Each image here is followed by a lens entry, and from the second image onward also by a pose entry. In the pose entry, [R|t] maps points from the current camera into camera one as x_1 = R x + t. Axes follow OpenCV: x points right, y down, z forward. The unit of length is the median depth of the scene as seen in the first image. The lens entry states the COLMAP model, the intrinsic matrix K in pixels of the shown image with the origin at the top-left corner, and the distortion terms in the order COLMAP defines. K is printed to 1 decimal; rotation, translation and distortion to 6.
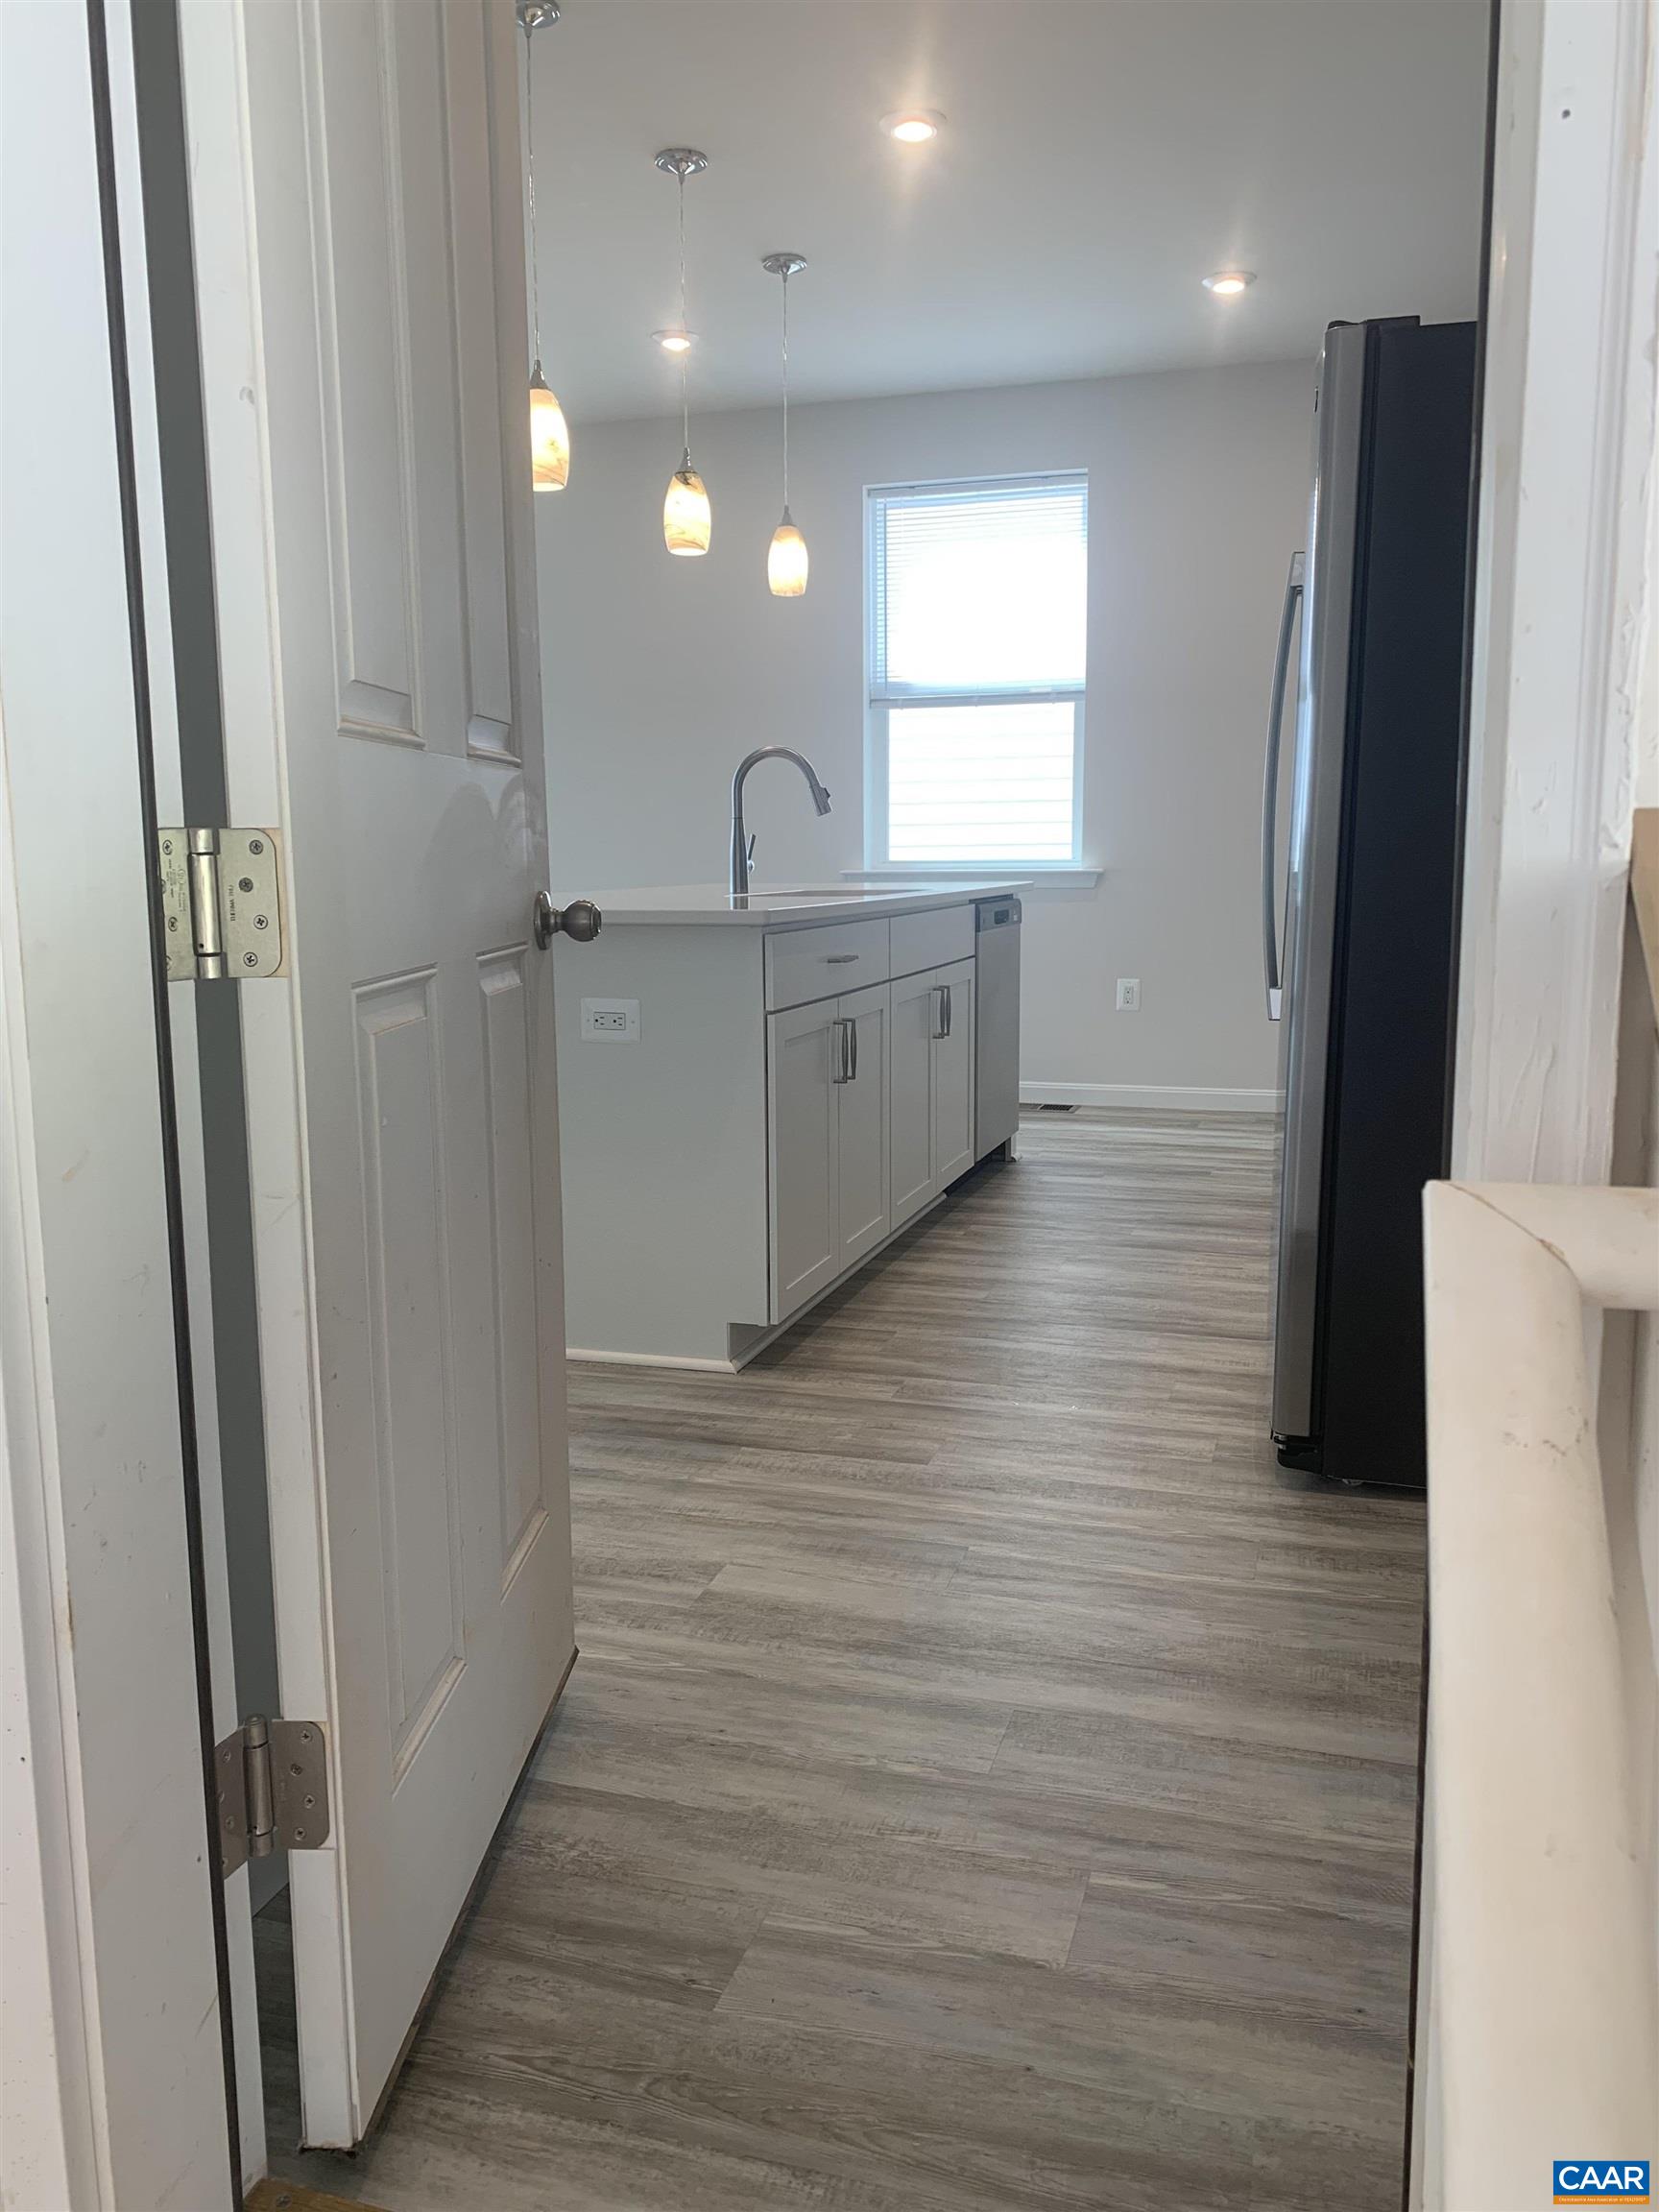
lens RADIAL K [[1689.1, 0, 829.5], [0, 1689.1, 1106.0], [0, 0, 1]] dist [-0.005995, -0.003595]
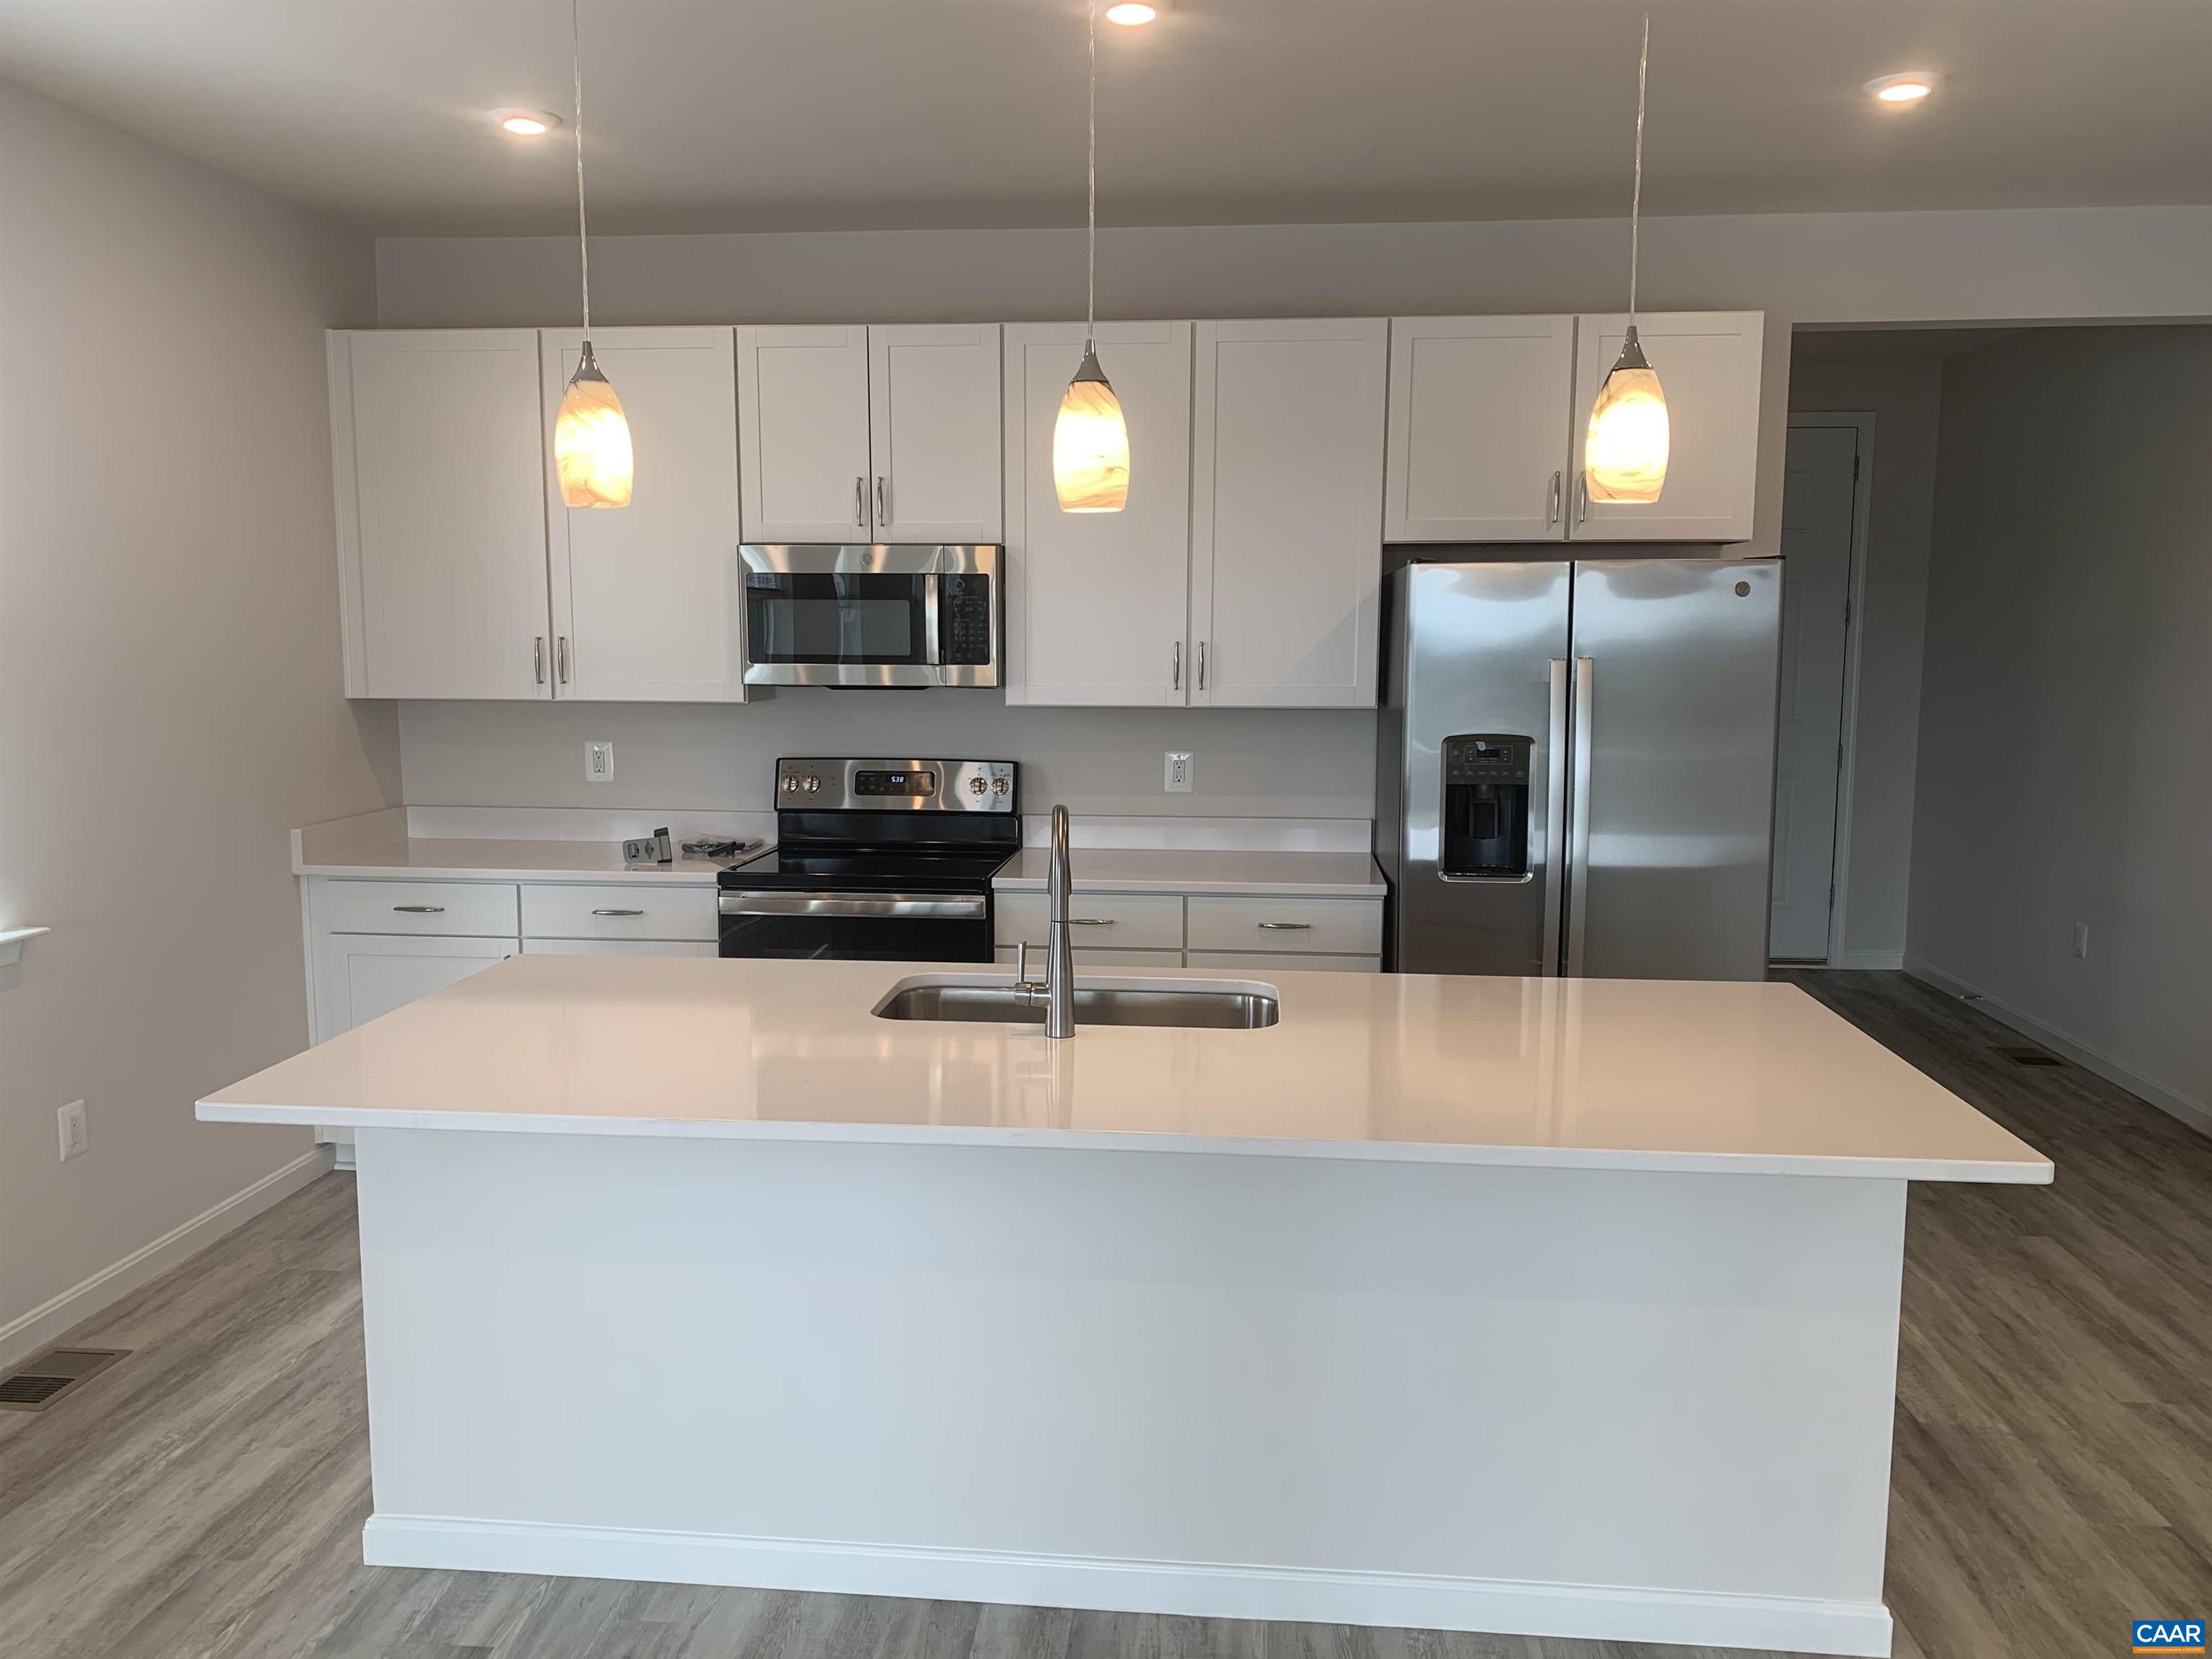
lens RADIAL K [[1689.1, 0, 1106.0], [0, 1689.1, 829.5], [0, 0, 1]] dist [-0.005995, -0.003595]
pose [[-0.204871, -0.119427, 0.971476, -1.120917], [0.146542, 0.977599, 0.151083, -0.505100], [-0.967757, 0.173315, -0.182780, 1.848678]]
